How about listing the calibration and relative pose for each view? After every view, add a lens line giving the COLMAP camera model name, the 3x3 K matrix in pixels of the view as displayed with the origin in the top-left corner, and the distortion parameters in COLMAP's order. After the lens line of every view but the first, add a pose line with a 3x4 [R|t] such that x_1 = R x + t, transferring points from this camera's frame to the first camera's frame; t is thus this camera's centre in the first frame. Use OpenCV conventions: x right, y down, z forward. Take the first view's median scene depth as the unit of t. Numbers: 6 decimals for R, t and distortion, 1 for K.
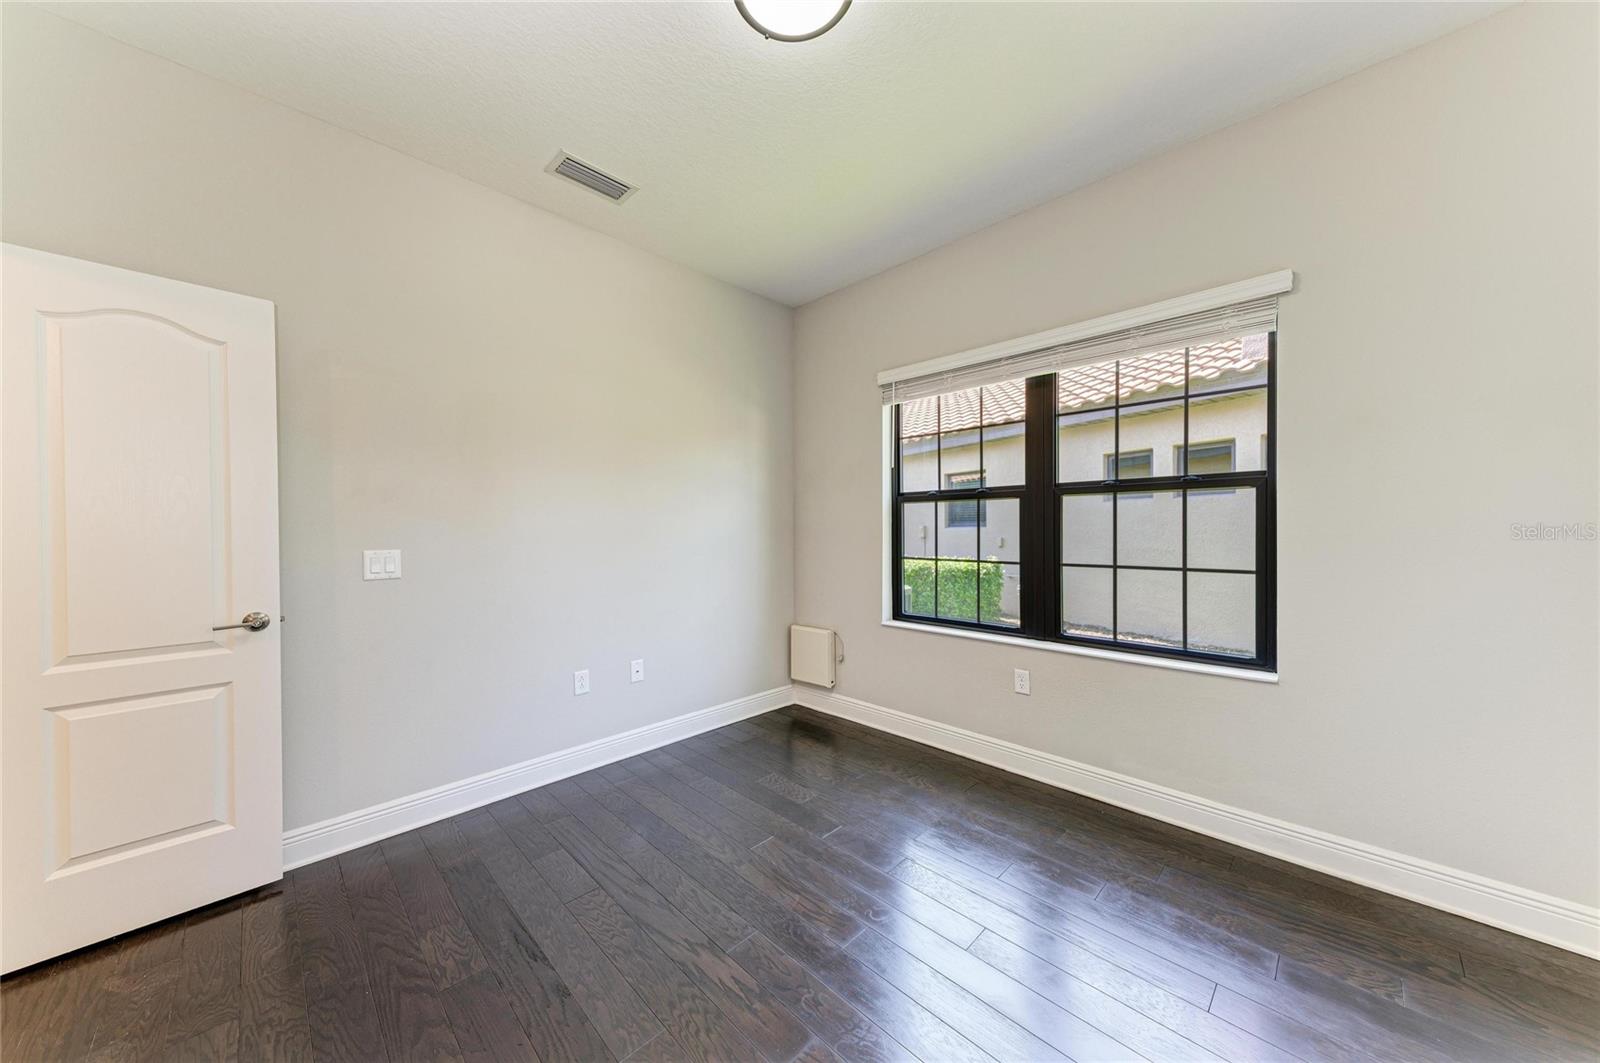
lens RADIAL K [[542.2, 0, 805.4], [0, 542.2, 532.7], [0, 0, 1]] dist [0.005132, -0.000031]
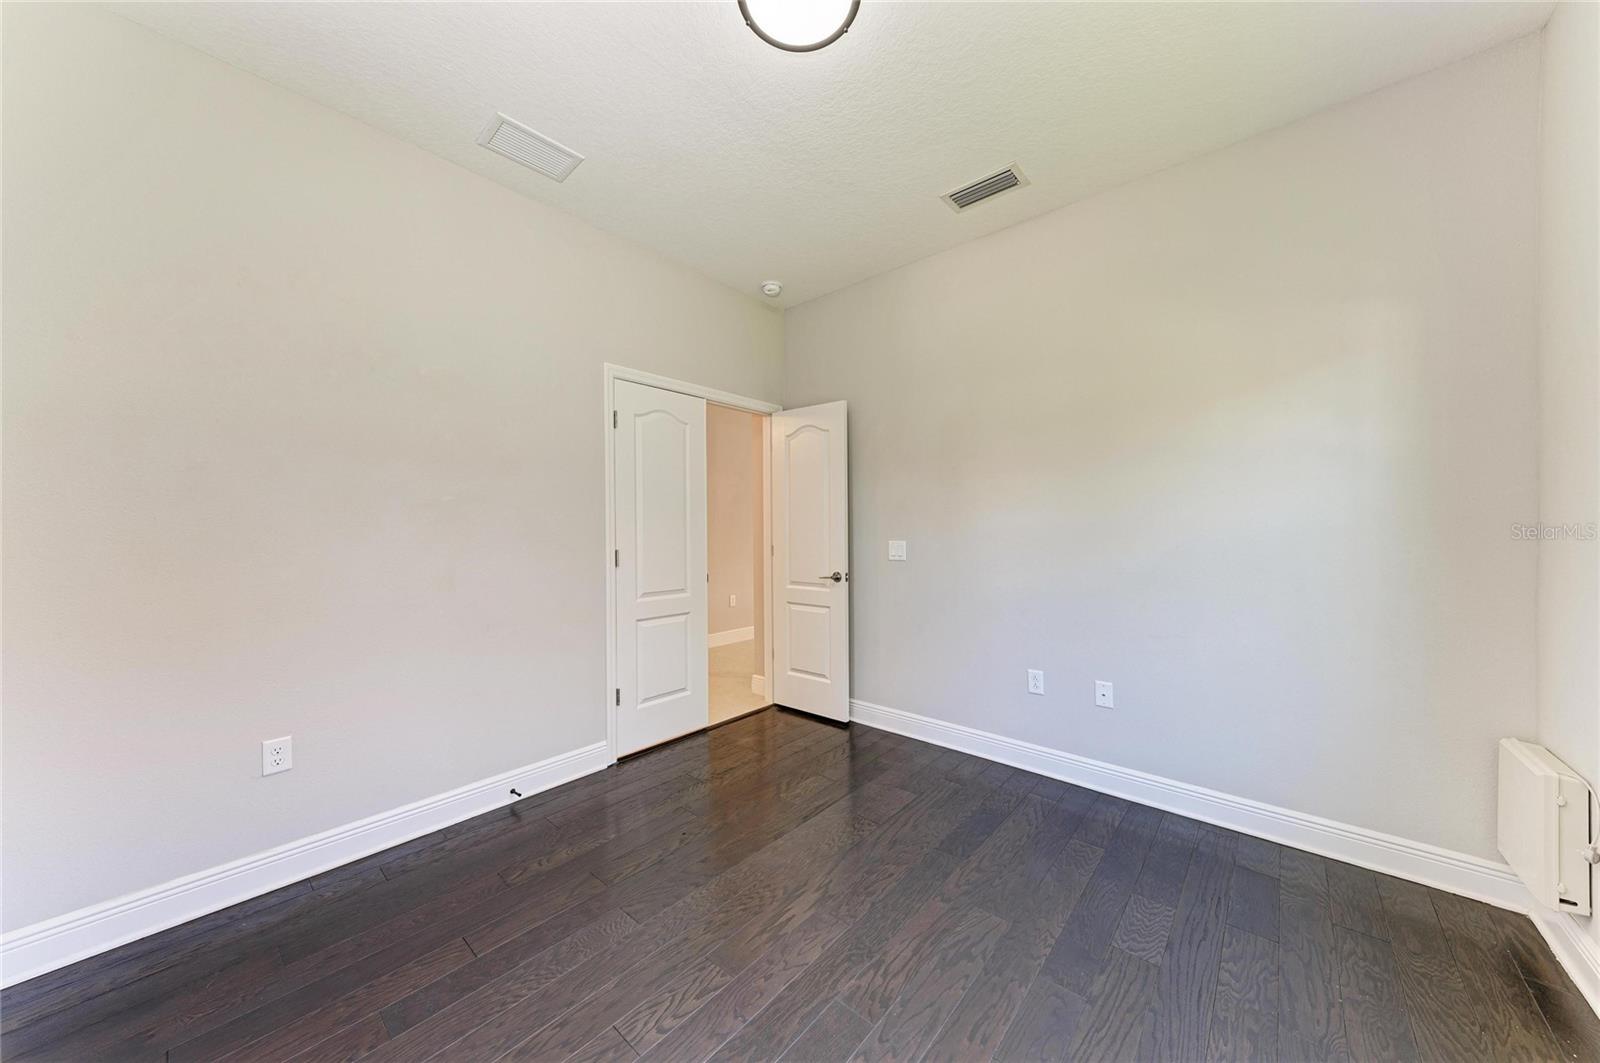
lens RADIAL K [[541.4, 0, 797.5], [0, 541.4, 532.6], [0, 0, 1]] dist [0.013600, -0.000034]
pose [[0.058548, 0.011284, -0.998221, 0.556221], [-0.007403, 0.999914, 0.010869, -0.003912], [0.998257, 0.006754, 0.058627, 0.514881]]
